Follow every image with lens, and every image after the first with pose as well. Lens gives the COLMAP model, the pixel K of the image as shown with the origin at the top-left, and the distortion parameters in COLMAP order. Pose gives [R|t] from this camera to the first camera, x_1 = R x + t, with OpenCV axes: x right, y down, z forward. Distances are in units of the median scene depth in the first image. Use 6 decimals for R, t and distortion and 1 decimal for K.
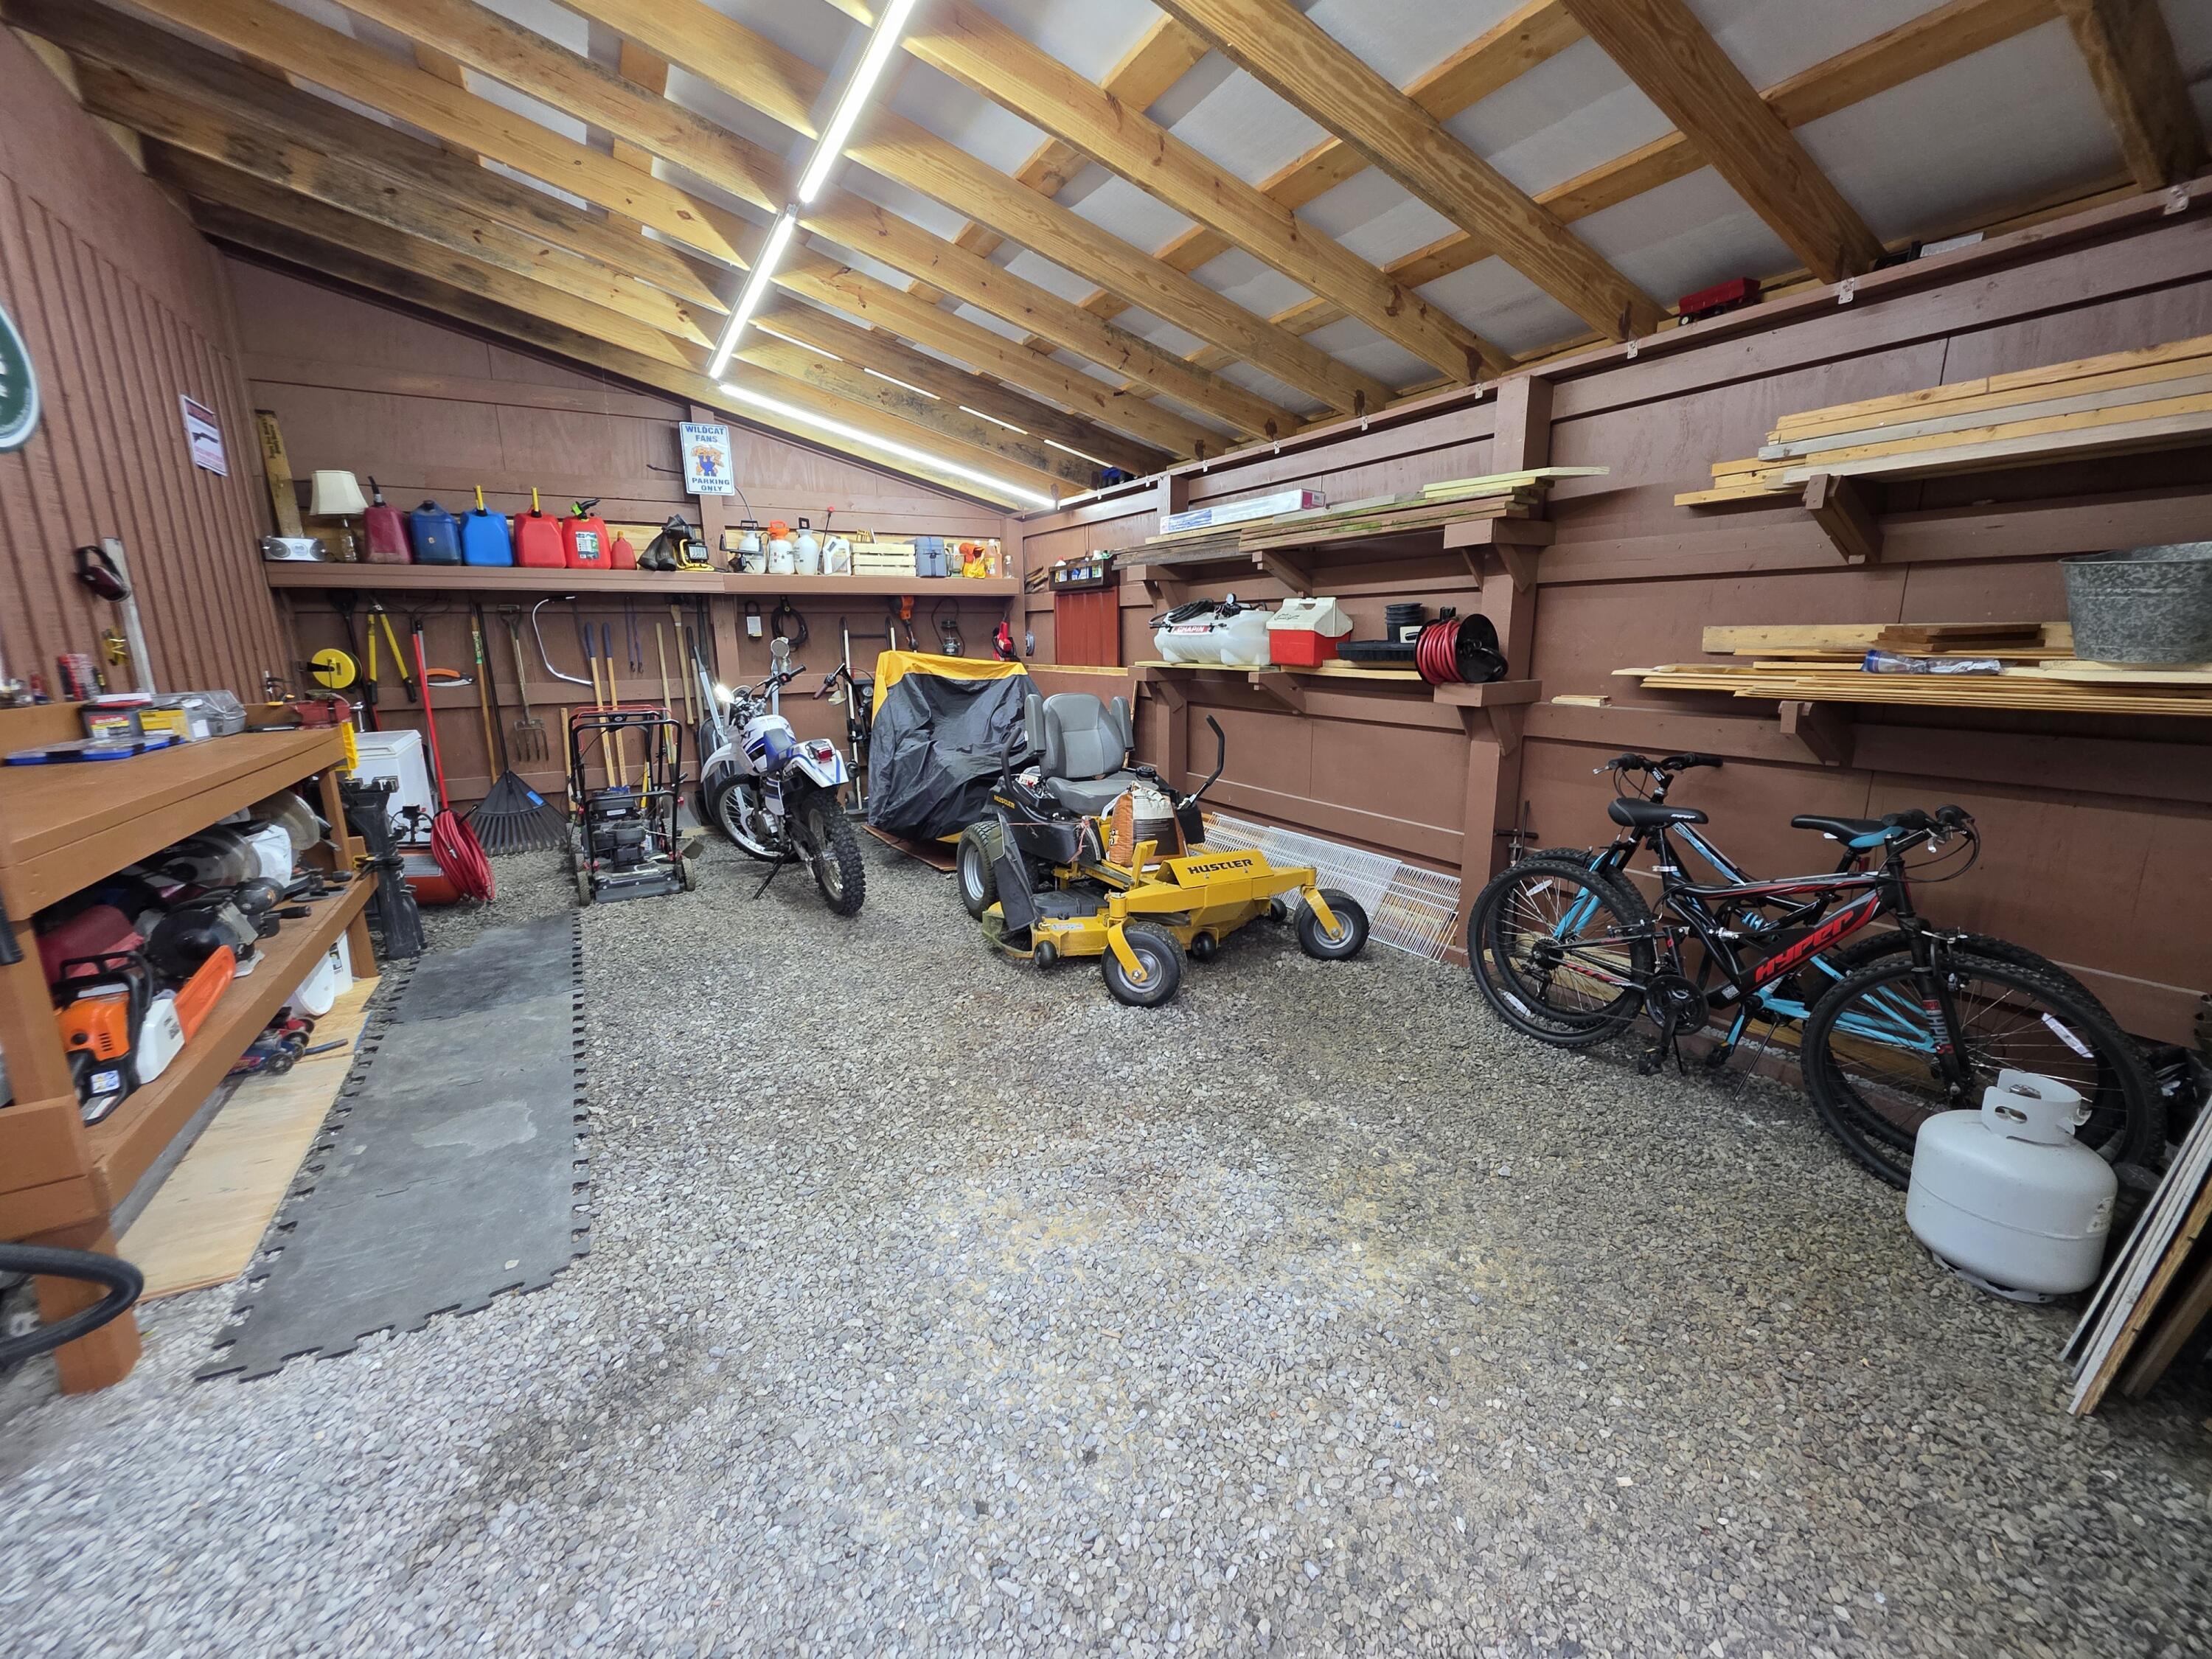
lens RADIAL K [[882.0, 0, 1109.0], [0, 882.0, 822.3], [0, 0, 1]] dist [0.001618, 0.000611]
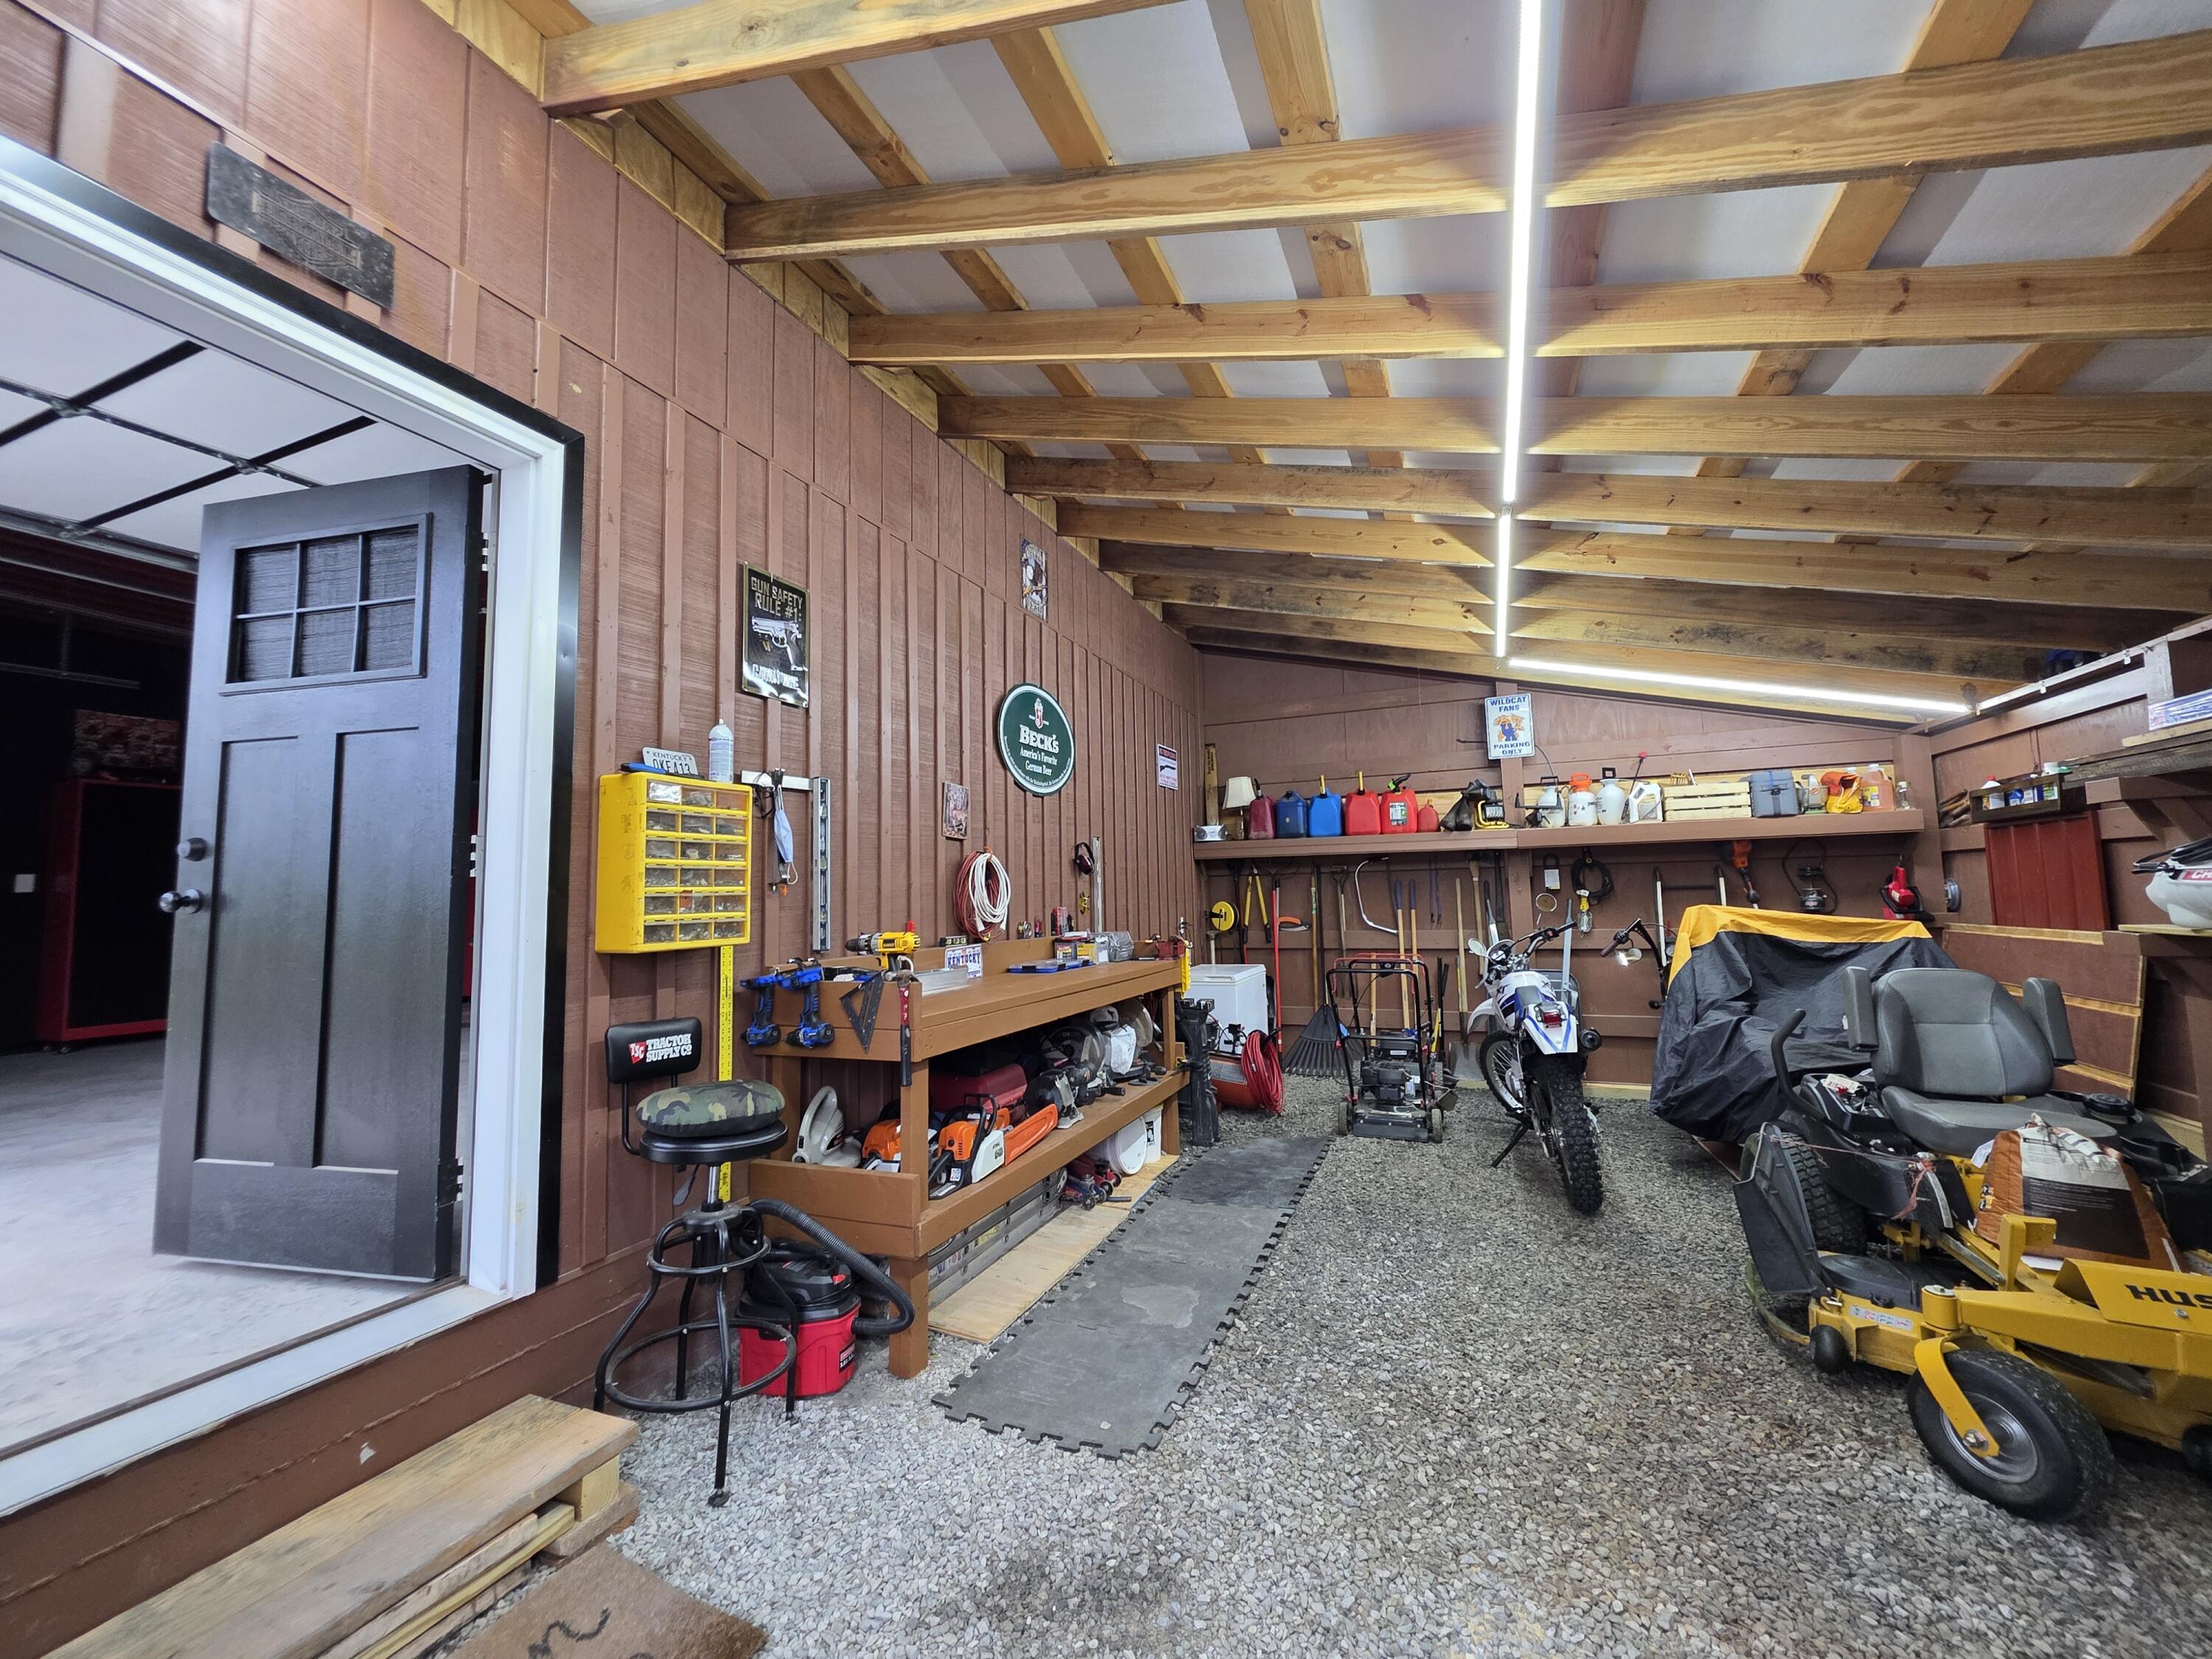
lens RADIAL K [[882.0, 0, 1104.4], [0, 882.0, 823.6], [0, 0, 1]] dist [0.001618, 0.000611]
pose [[0.600706, -0.068107, -0.796564, 0.171139], [-0.153122, 0.968118, -0.198248, -0.023414], [0.784670, 0.241060, 0.571125, 0.072153]]
